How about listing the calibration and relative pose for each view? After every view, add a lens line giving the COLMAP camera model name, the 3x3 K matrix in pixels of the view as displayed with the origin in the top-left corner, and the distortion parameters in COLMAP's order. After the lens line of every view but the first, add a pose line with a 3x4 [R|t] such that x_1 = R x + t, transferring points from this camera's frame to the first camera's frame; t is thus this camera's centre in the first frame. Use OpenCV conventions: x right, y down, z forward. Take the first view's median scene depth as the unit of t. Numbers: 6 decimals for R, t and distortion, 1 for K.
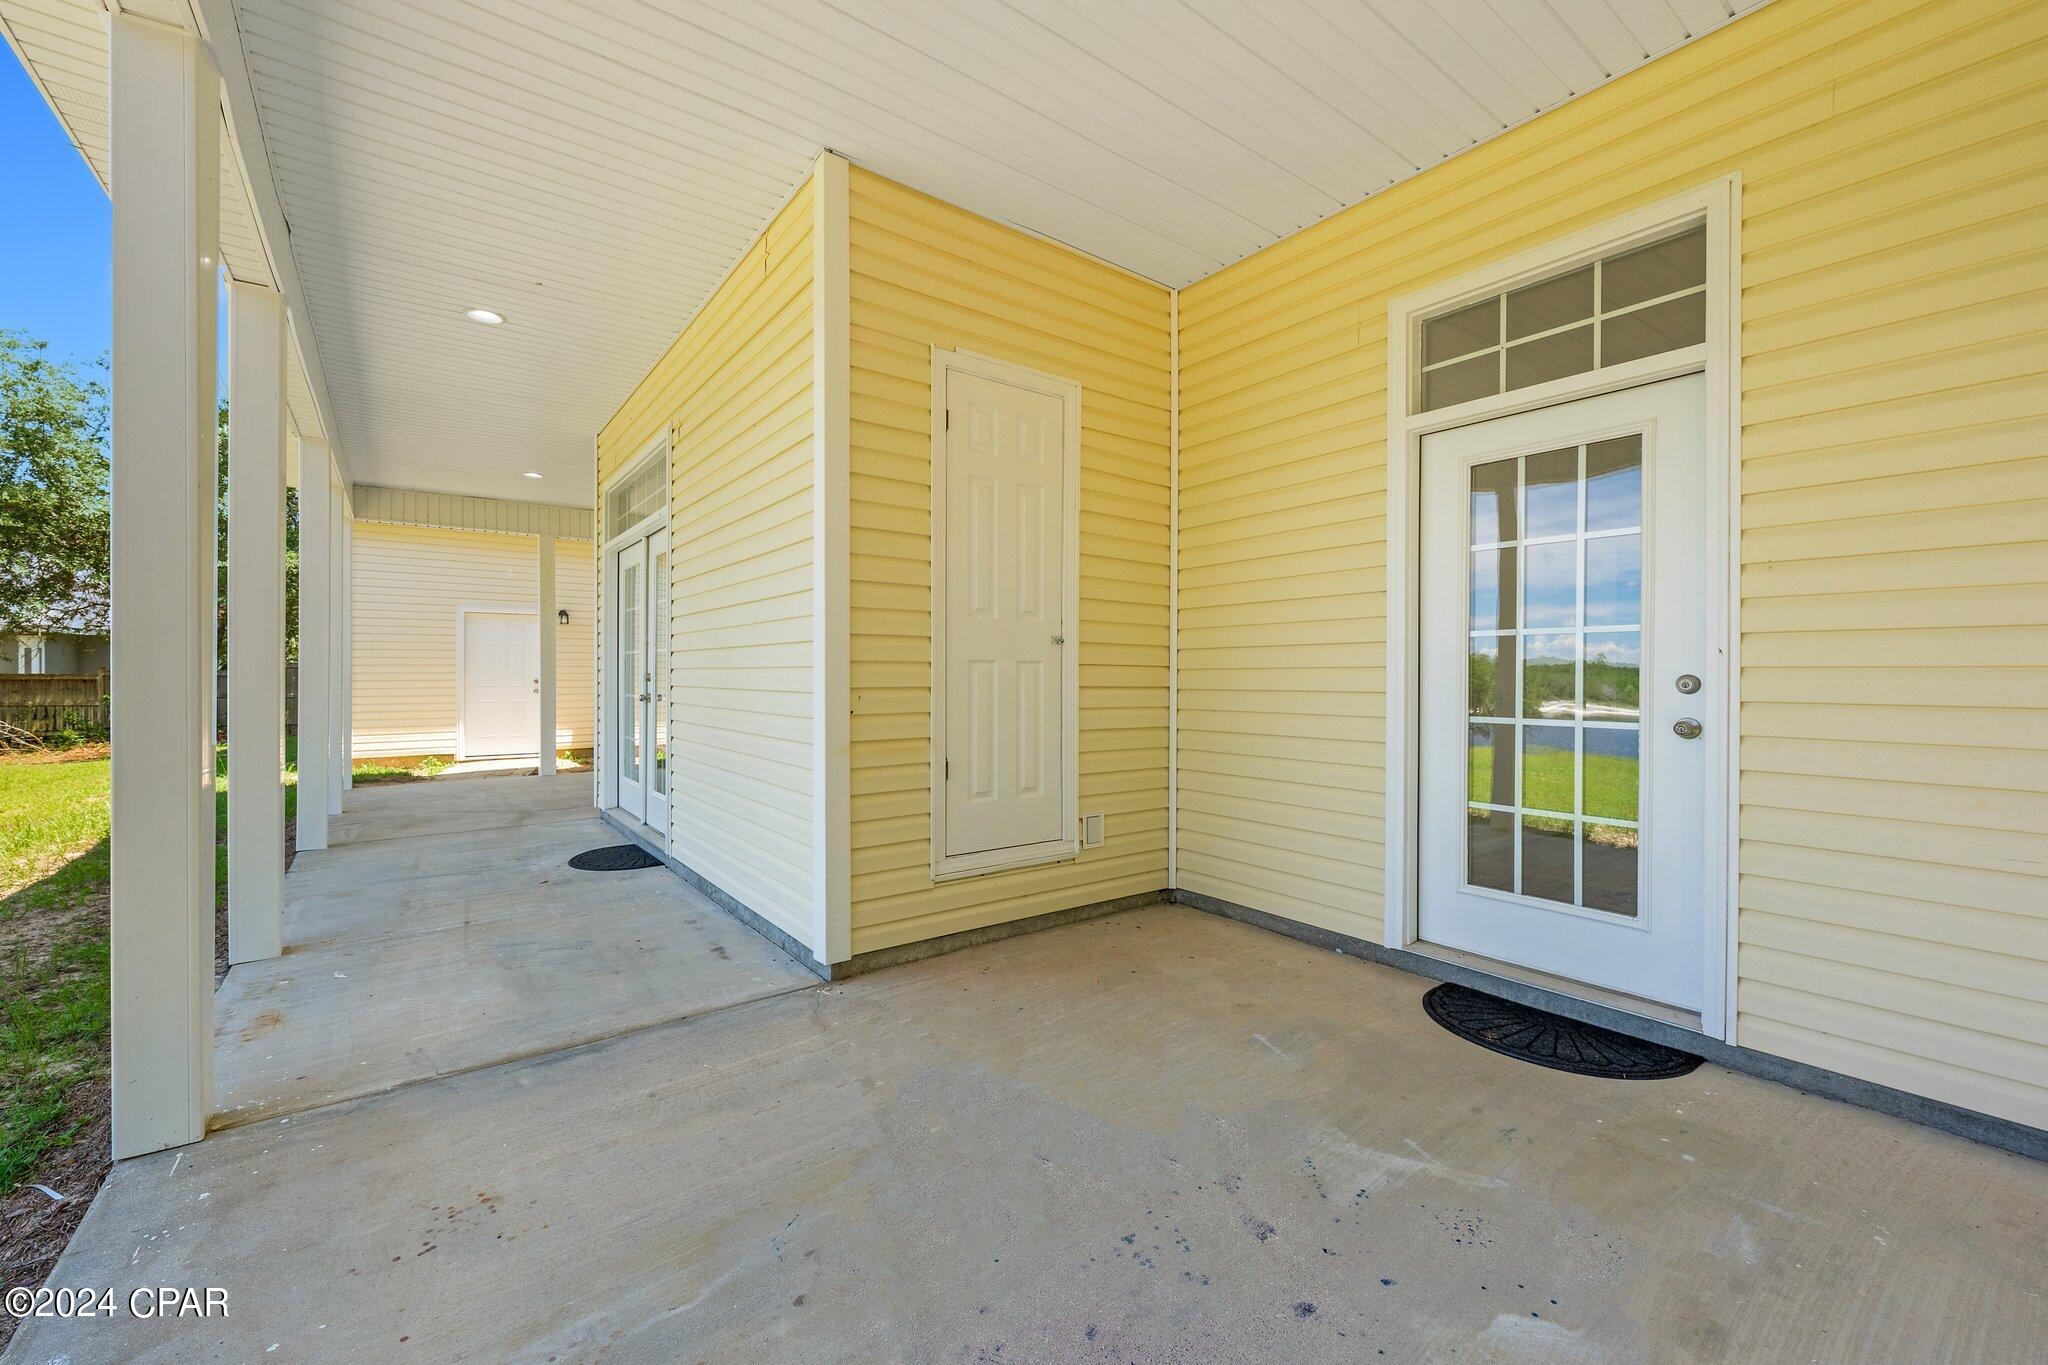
lens RADIAL K [[821.0, 0, 1024.0], [0, 821.0, 682.5], [0, 0, 1]] dist [0.000879, 0.000170]
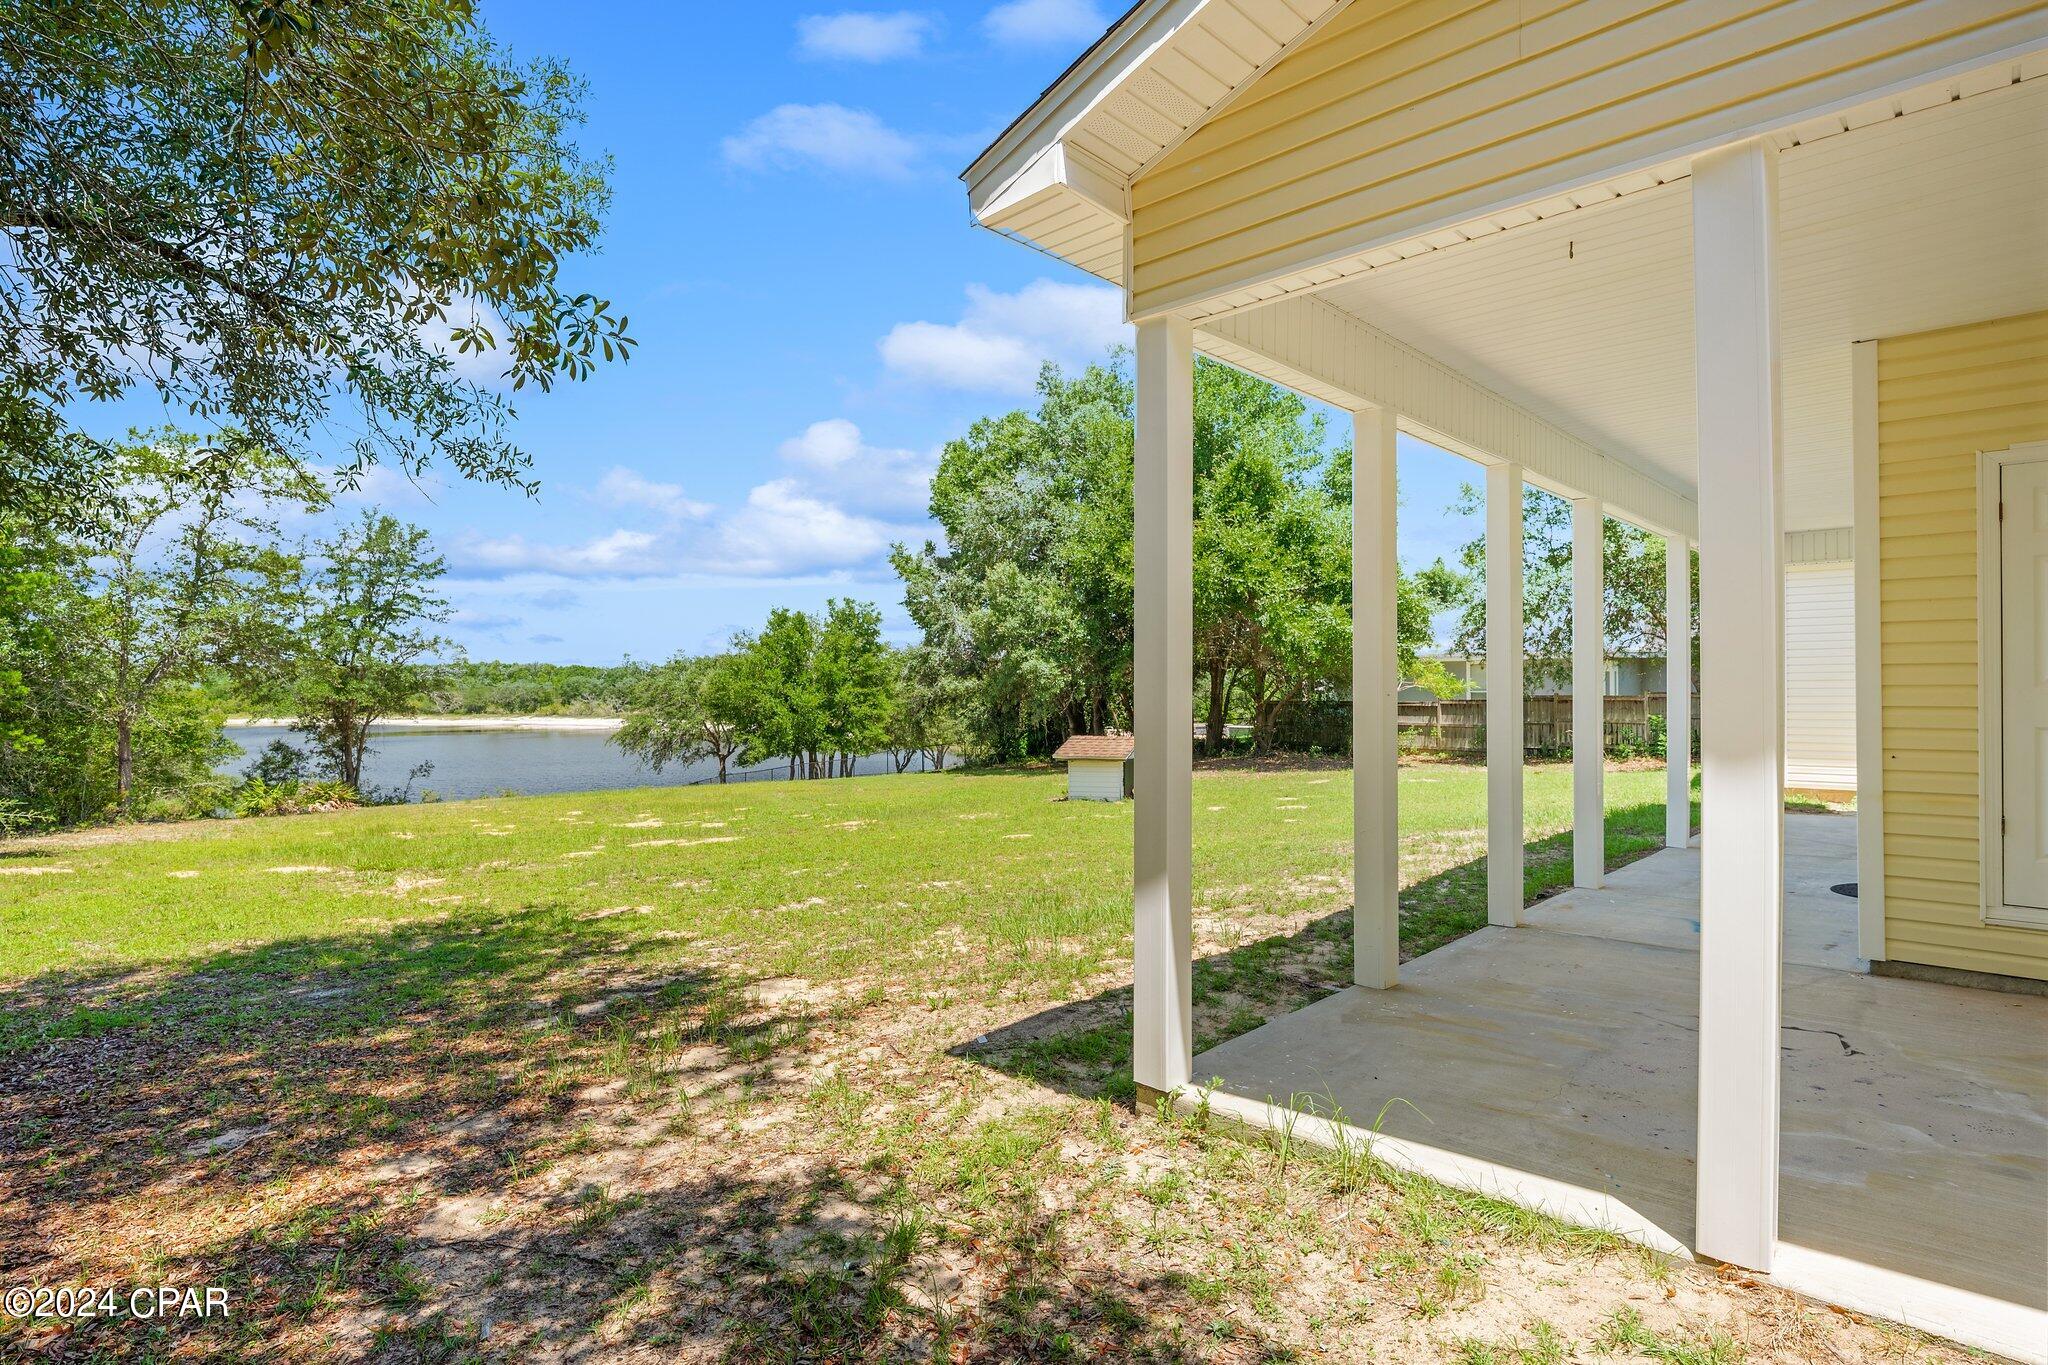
lens RADIAL K [[1067.2, 0, 1024.0], [0, 1067.2, 682.5], [0, 0, 1]] dist [-0.000070, 0.000188]
pose [[0.171338, -0.011386, -0.985146, 0.371462], [-0.002079, 0.999927, -0.011919, -0.022435], [0.985210, 0.004090, 0.171302, -0.186682]]
